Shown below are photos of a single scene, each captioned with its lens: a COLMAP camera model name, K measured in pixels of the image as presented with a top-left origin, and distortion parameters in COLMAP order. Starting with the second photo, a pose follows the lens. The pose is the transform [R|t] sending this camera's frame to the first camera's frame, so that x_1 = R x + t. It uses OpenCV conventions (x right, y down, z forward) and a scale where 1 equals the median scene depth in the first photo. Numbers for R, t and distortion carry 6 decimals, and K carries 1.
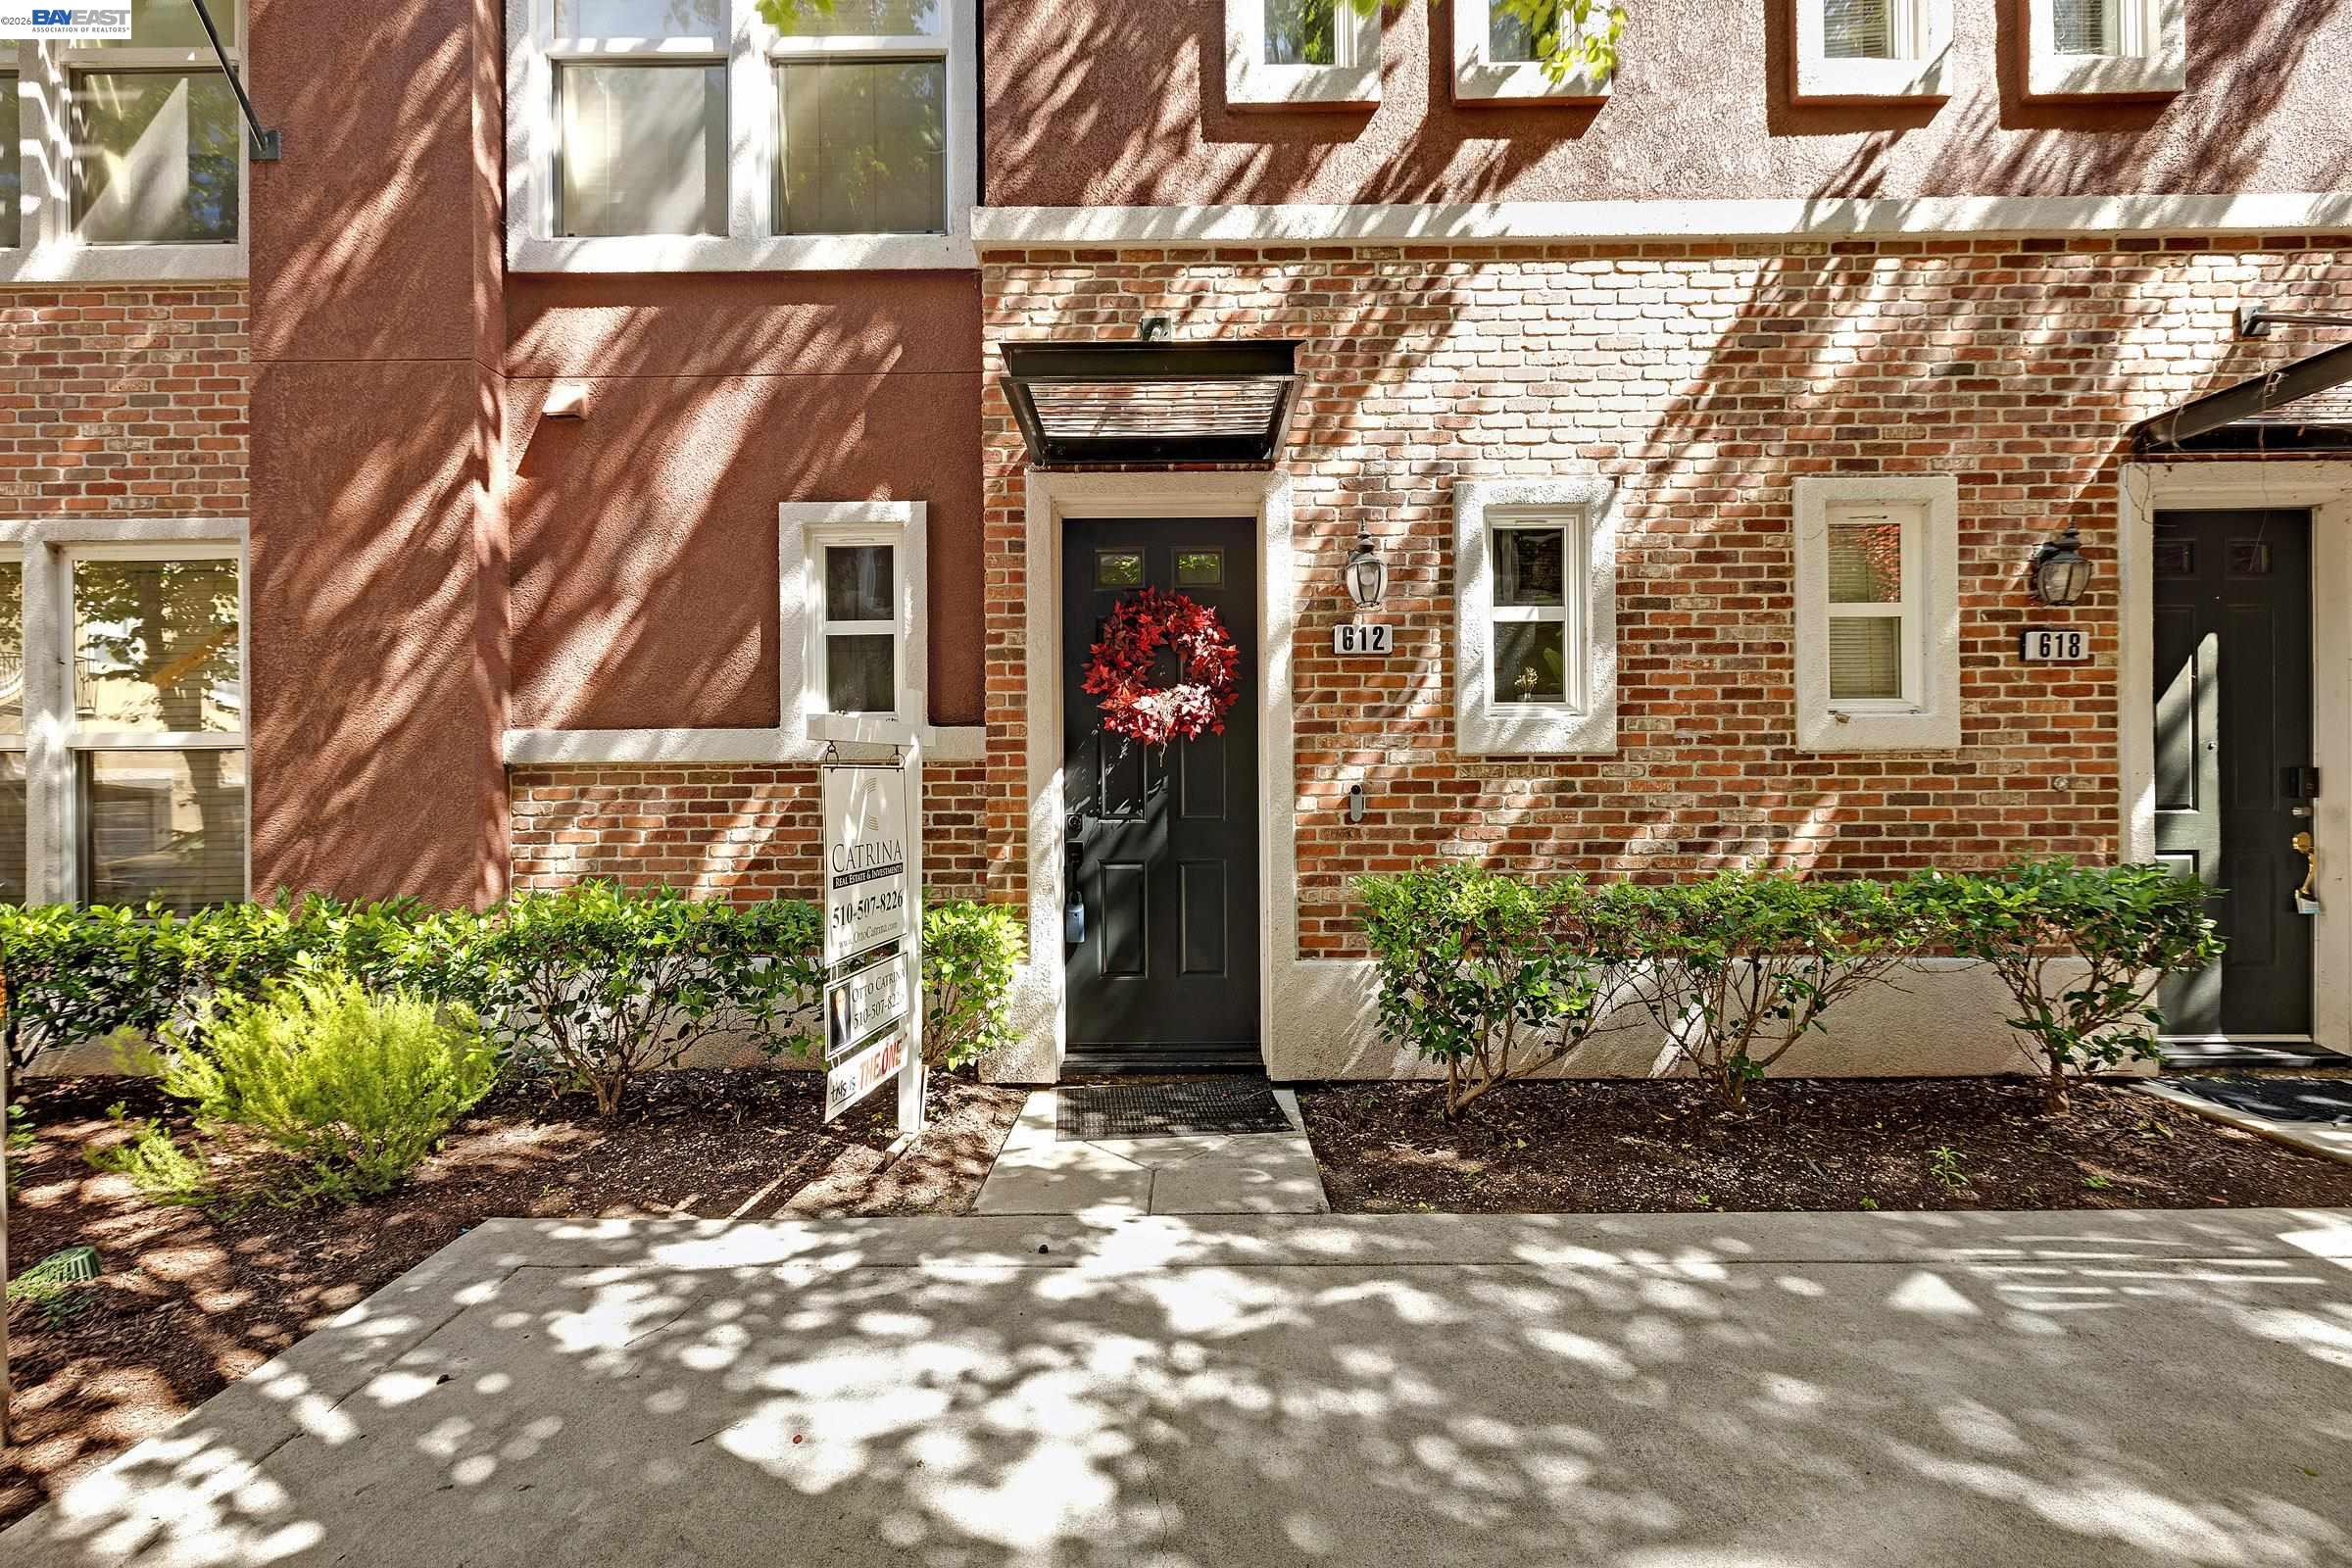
lens RADIAL K [[988.6, 0, 1184.1], [0, 988.6, 785.8], [0, 0, 1]] dist [-0.000116, -0.000039]
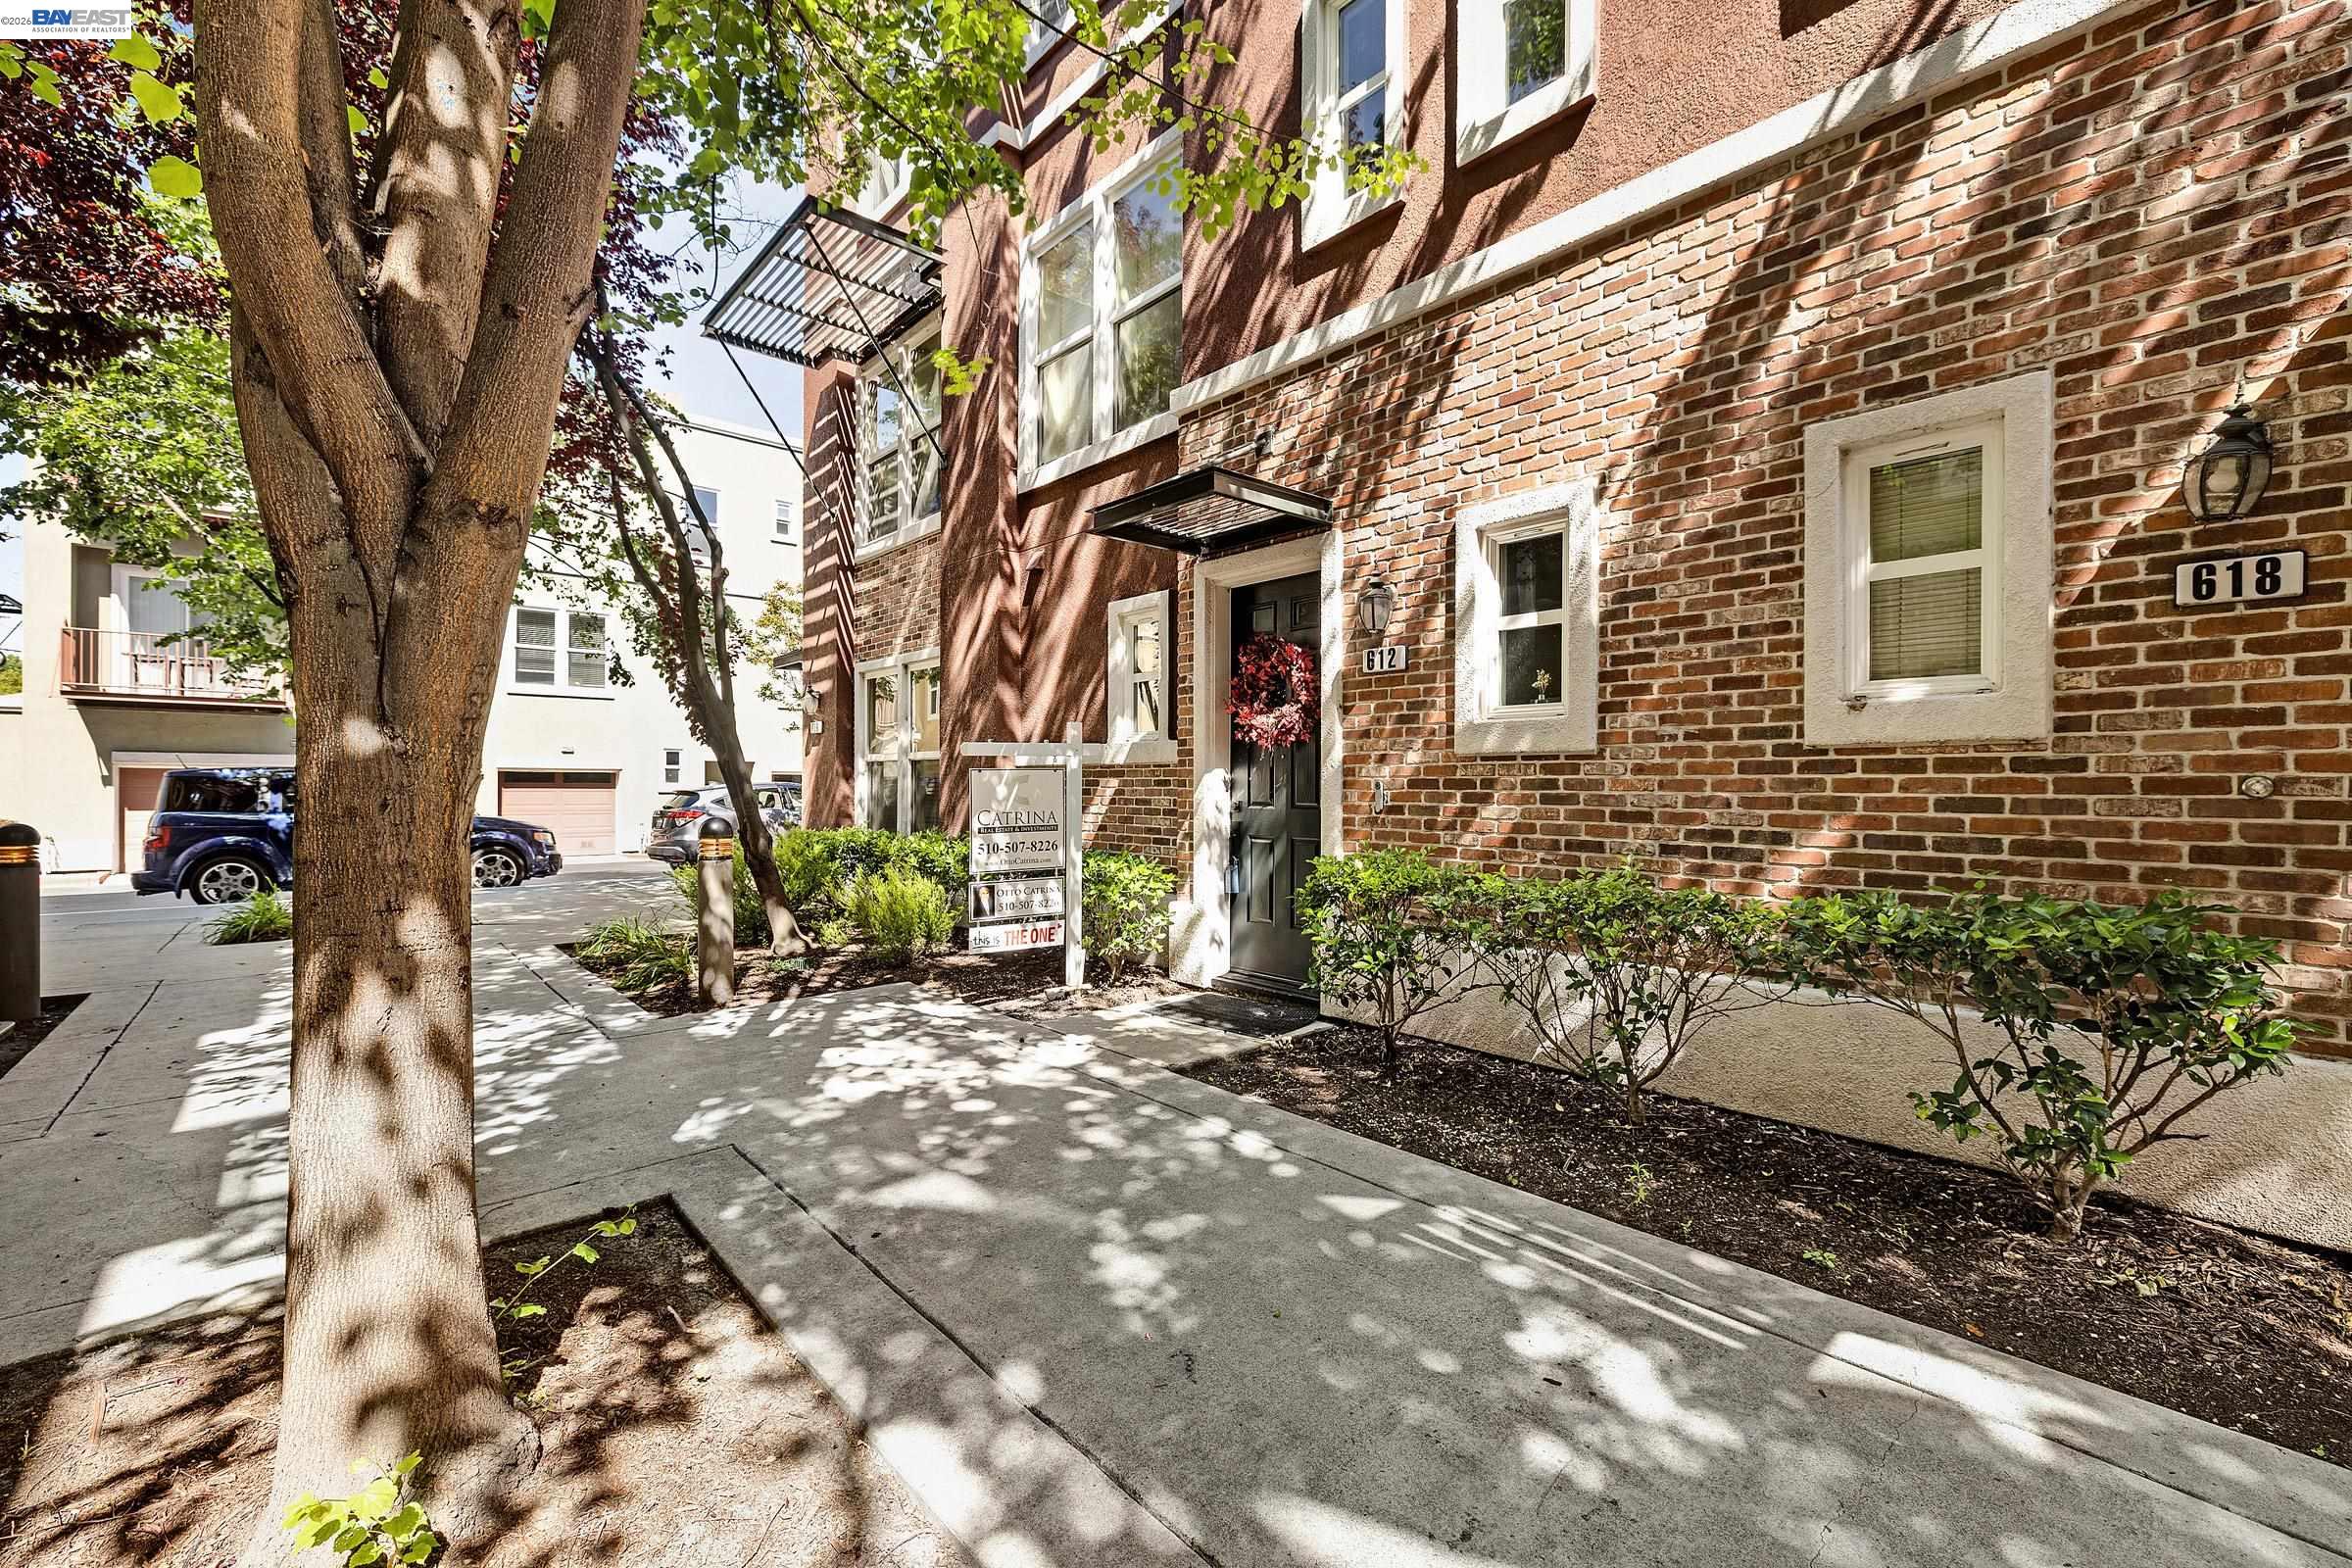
lens RADIAL K [[988.6, 0, 1170.6], [0, 988.6, 785.4], [0, 0, 1]] dist [-0.000116, -0.000039]
pose [[0.657577, 0.009840, -0.753323, 0.904606], [-0.006552, 0.999952, 0.007341, -0.003265], [0.753359, 0.000109, 0.657610, 0.021265]]
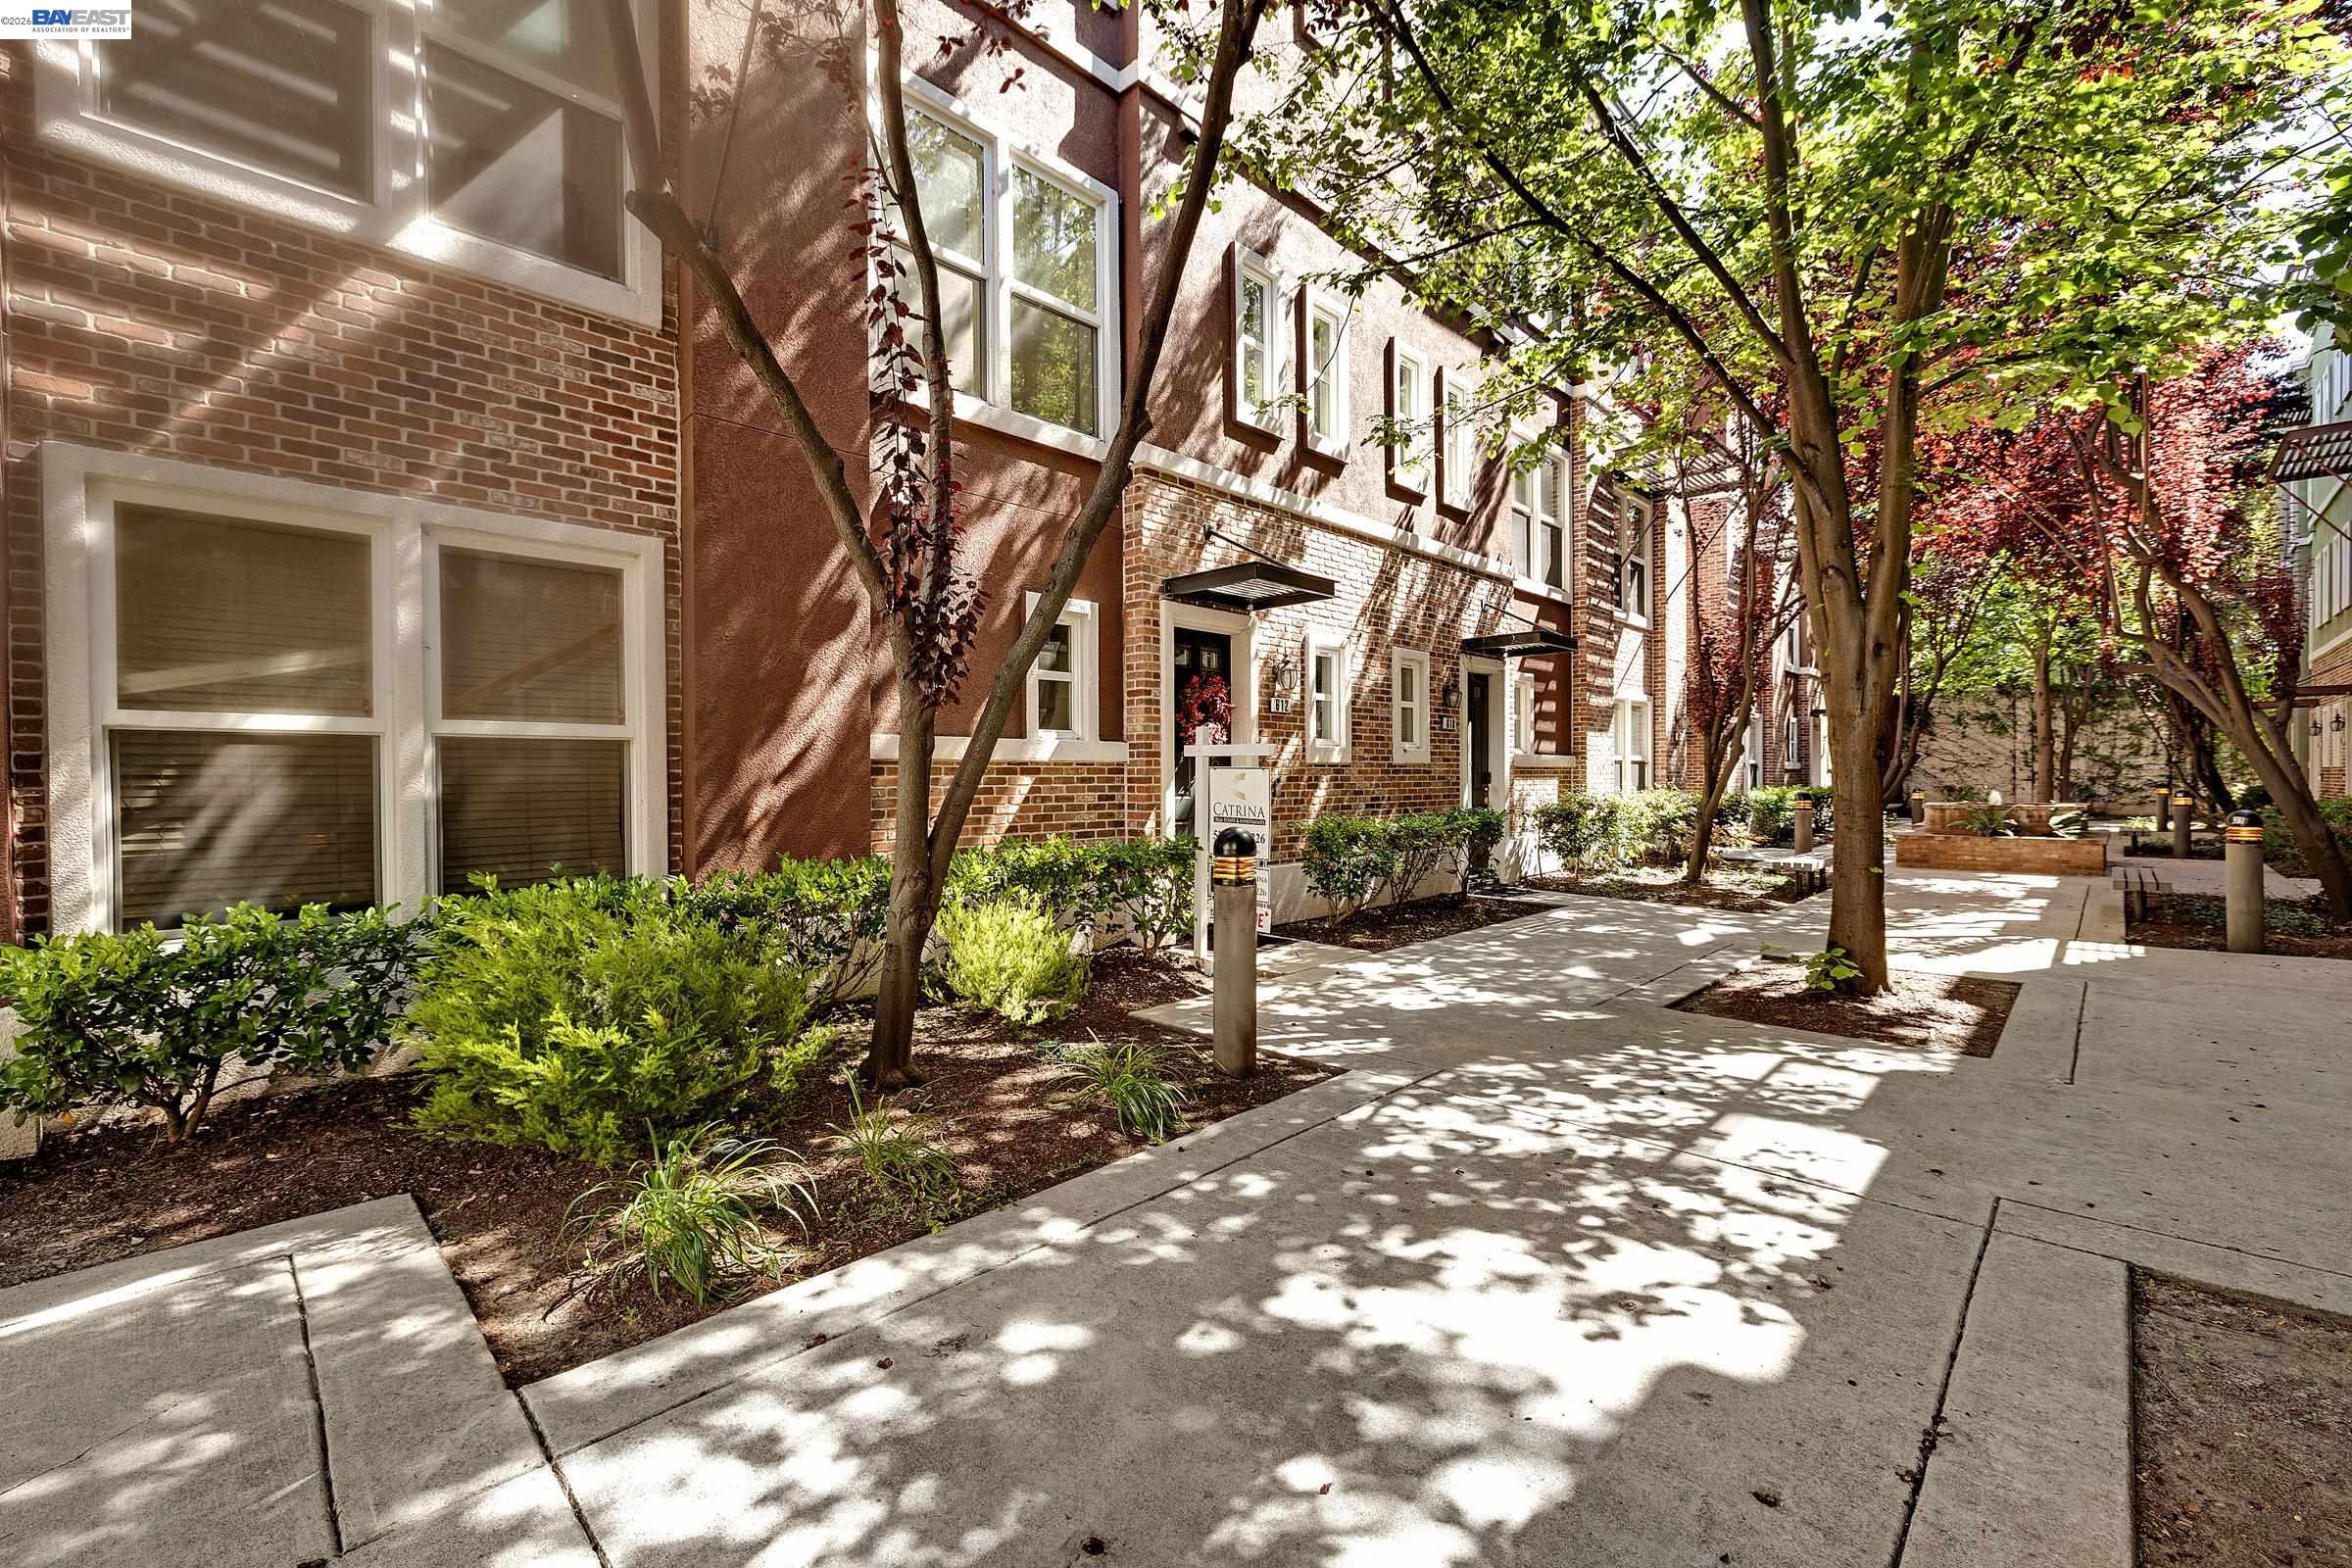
lens RADIAL K [[988.6, 0, 1172.2], [0, 988.6, 773.9], [0, 0, 1]] dist [-0.000116, -0.000039]
pose [[0.687453, 0.006638, 0.726199, -1.415038], [-0.002696, 0.999975, -0.006589, 0.004669], [-0.726224, 0.002572, 0.687453, -0.218050]]
